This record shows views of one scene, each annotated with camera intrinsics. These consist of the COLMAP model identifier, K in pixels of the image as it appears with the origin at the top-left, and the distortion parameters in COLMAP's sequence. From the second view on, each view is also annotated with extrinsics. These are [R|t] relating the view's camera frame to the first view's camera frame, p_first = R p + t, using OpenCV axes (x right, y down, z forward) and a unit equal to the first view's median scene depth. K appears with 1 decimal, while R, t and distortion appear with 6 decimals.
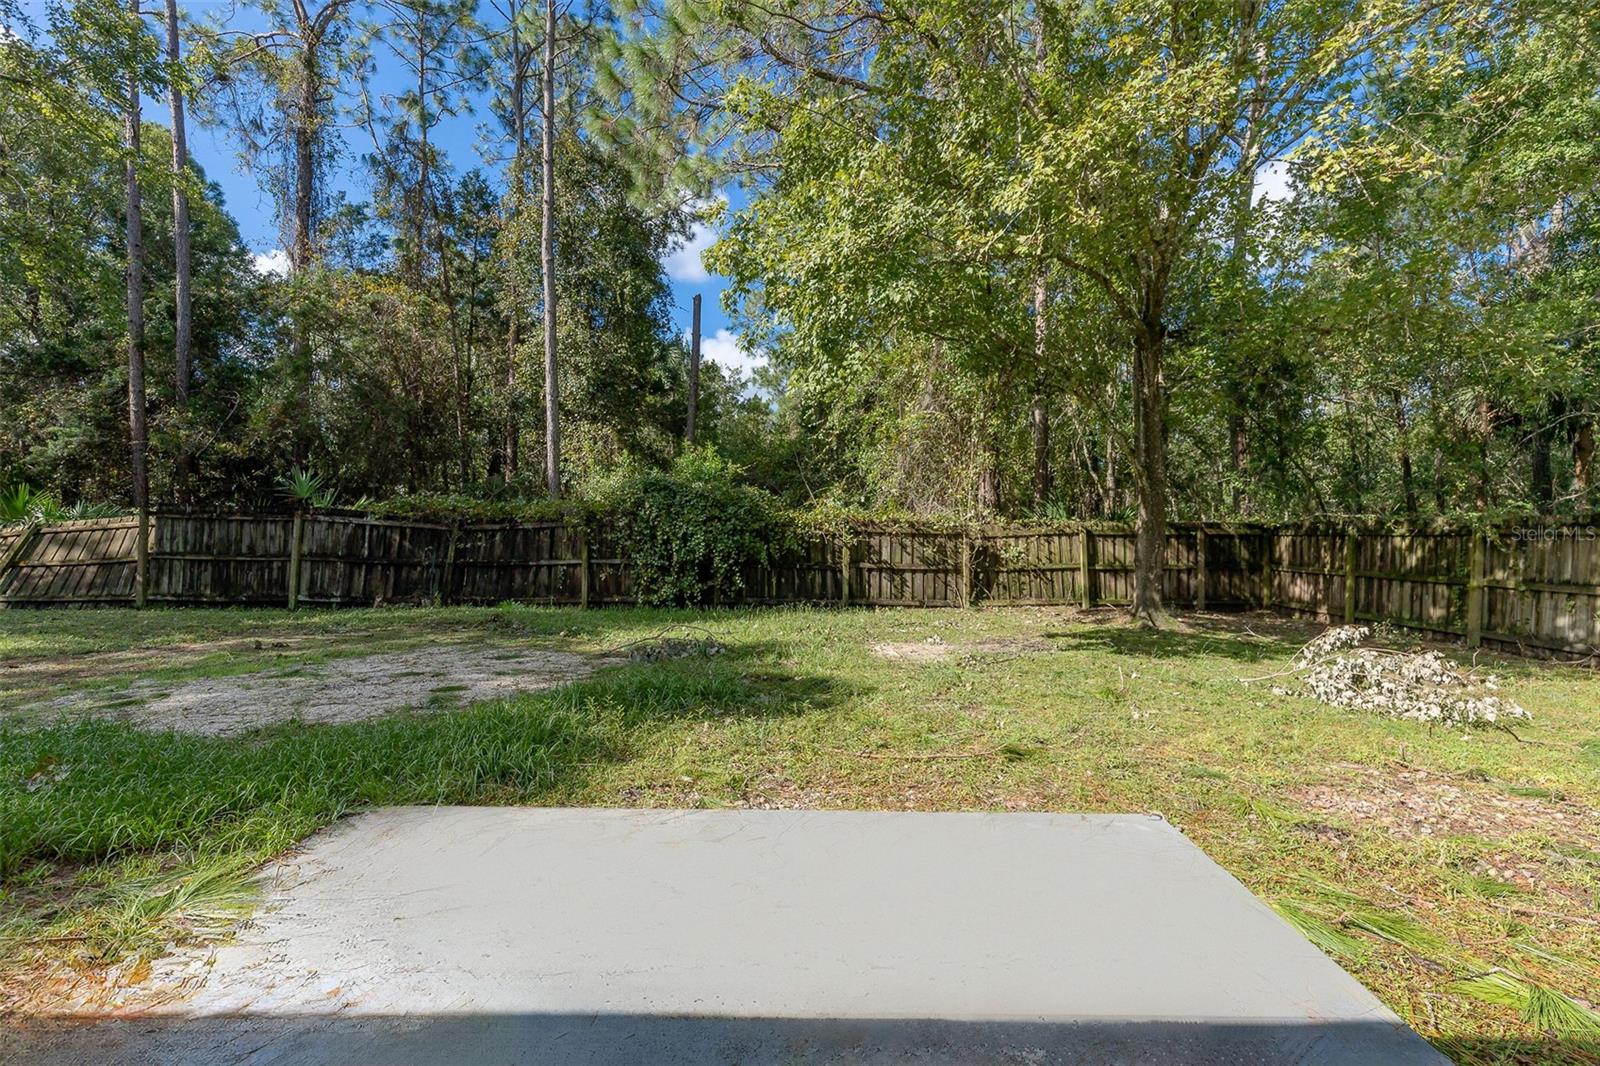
lens RADIAL K [[726.4, 0, 825.0], [0, 726.4, 542.5], [0, 0, 1]] dist [0.000323, -0.000353]
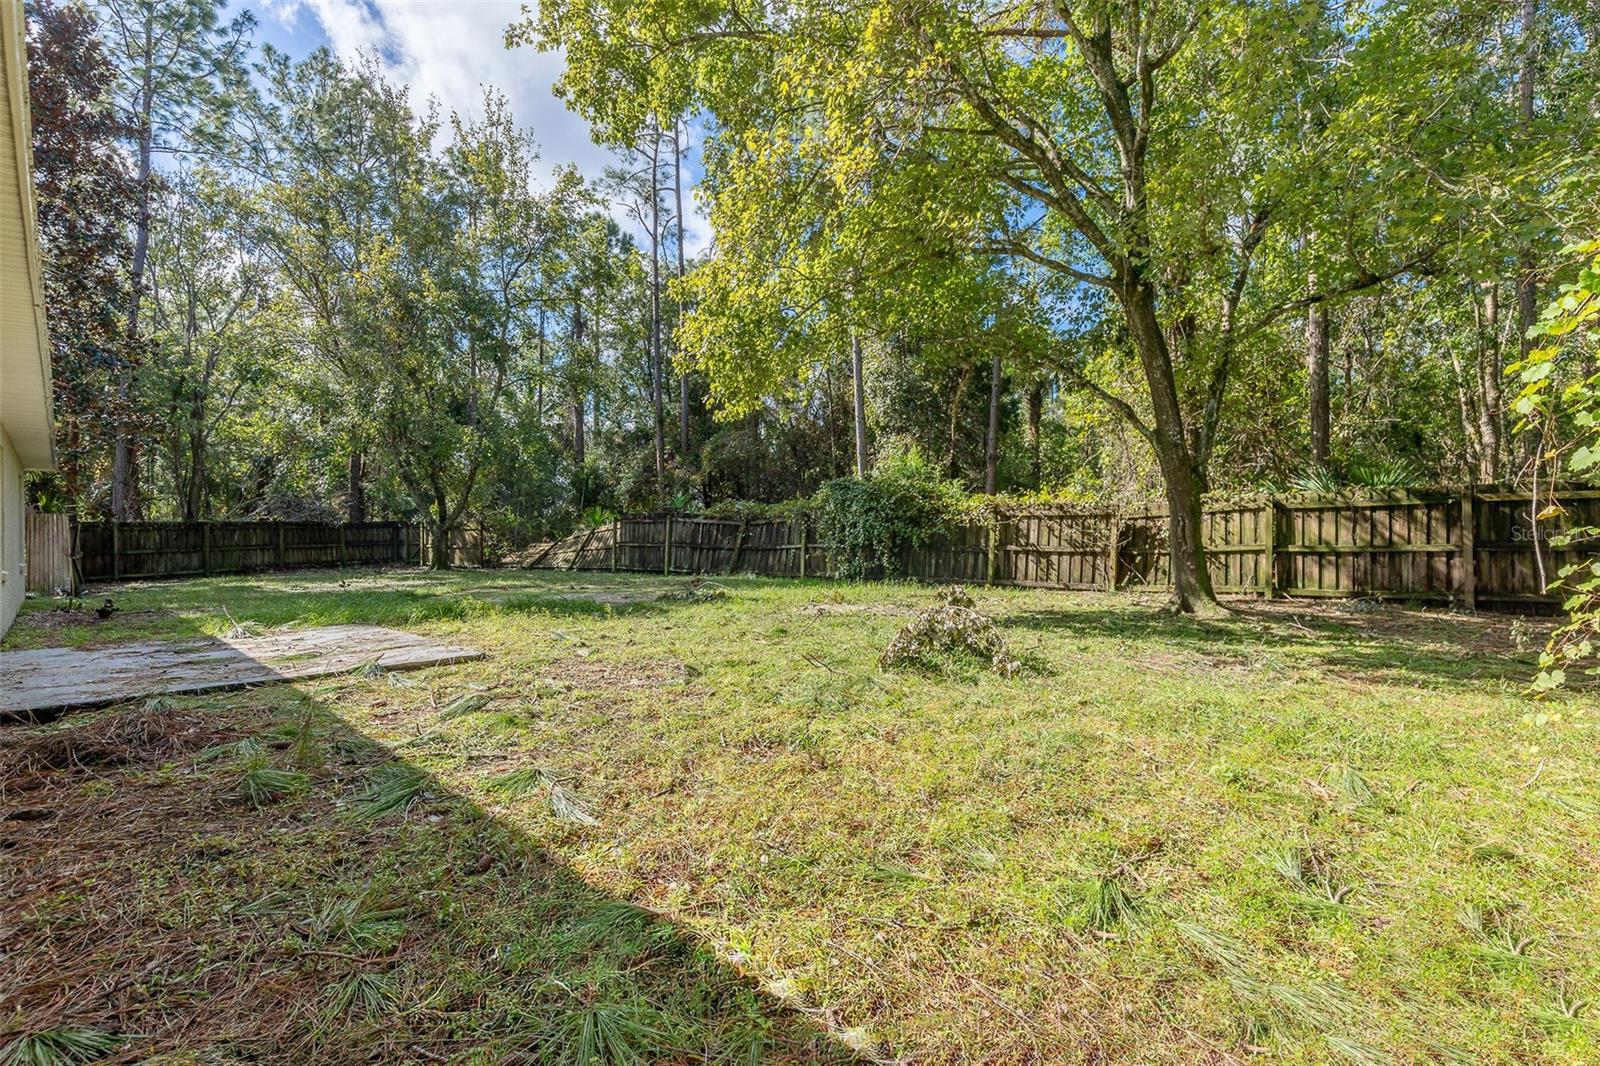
lens RADIAL K [[724.6, 0, 816.8], [0, 724.6, 537.8], [0, 0, 1]] dist [0.008810, -0.000330]
pose [[0.717706, -0.014992, -0.696185, 0.571475], [0.011543, 0.999887, -0.009633, 0.023230], [0.696250, -0.001123, 0.717798, 0.058847]]
